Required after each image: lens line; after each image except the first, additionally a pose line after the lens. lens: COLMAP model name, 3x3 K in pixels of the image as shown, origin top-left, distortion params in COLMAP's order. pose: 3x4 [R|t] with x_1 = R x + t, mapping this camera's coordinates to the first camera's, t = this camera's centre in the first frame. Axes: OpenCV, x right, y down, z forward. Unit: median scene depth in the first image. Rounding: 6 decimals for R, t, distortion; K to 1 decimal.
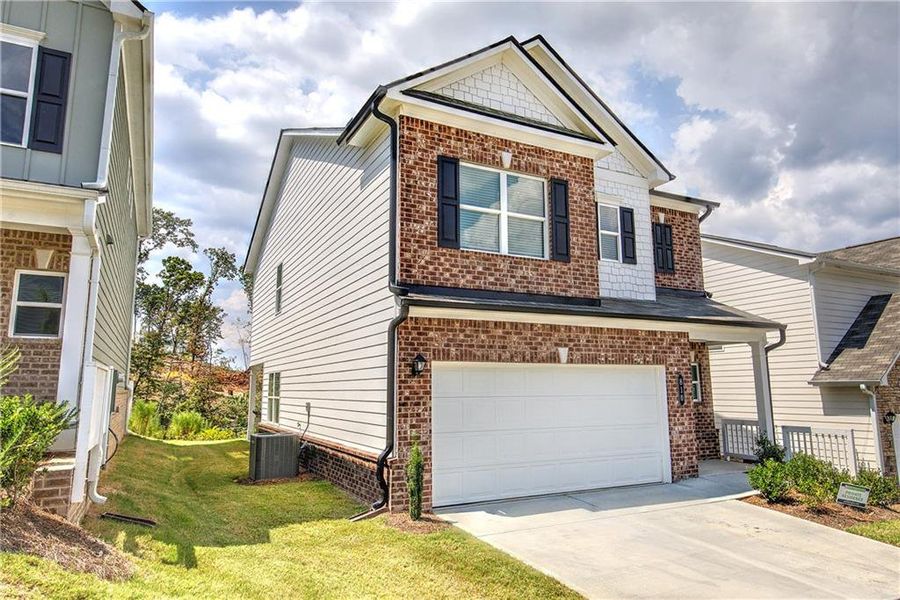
lens RADIAL K [[574.3, 0, 451.9], [0, 574.3, 300.8], [0, 0, 1]] dist [0.009535, -0.003537]
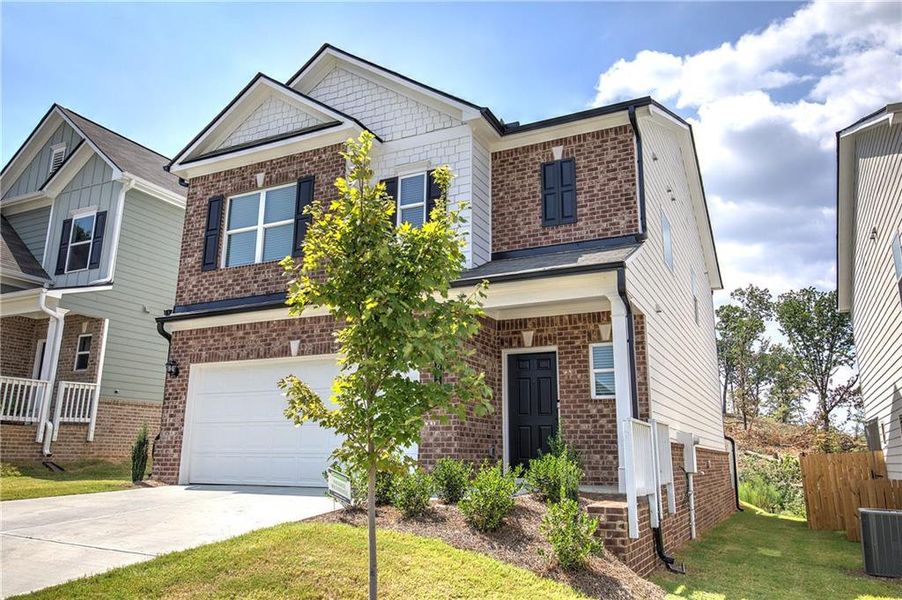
lens RADIAL K [[661.9, 0, 452.4], [0, 661.9, 298.8], [0, 0, 1]] dist [0.008346, -0.000158]
pose [[0.592320, -0.178318, -0.785722, 1.297951], [0.109749, 0.983968, -0.140575, 0.205778], [0.798193, -0.002967, 0.602395, 0.528411]]
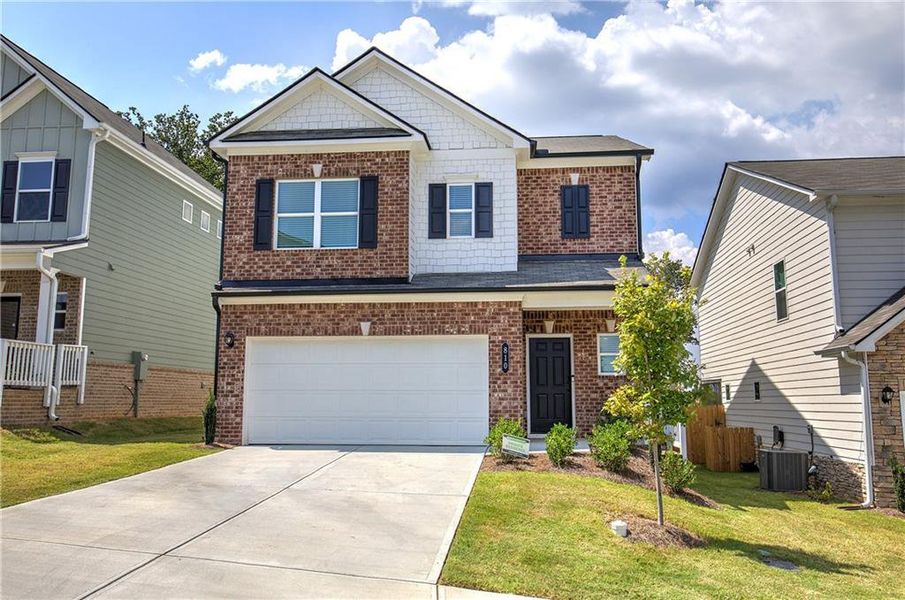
lens RADIAL K [[739.7, 0, 450.3], [0, 739.7, 296.6], [0, 0, 1]] dist [0.009259, 0.008425]
pose [[0.832086, -0.069839, -0.550233, 1.185209], [0.077040, 0.996977, -0.010039, 0.059275], [0.549271, -0.034037, 0.834951, -0.163542]]
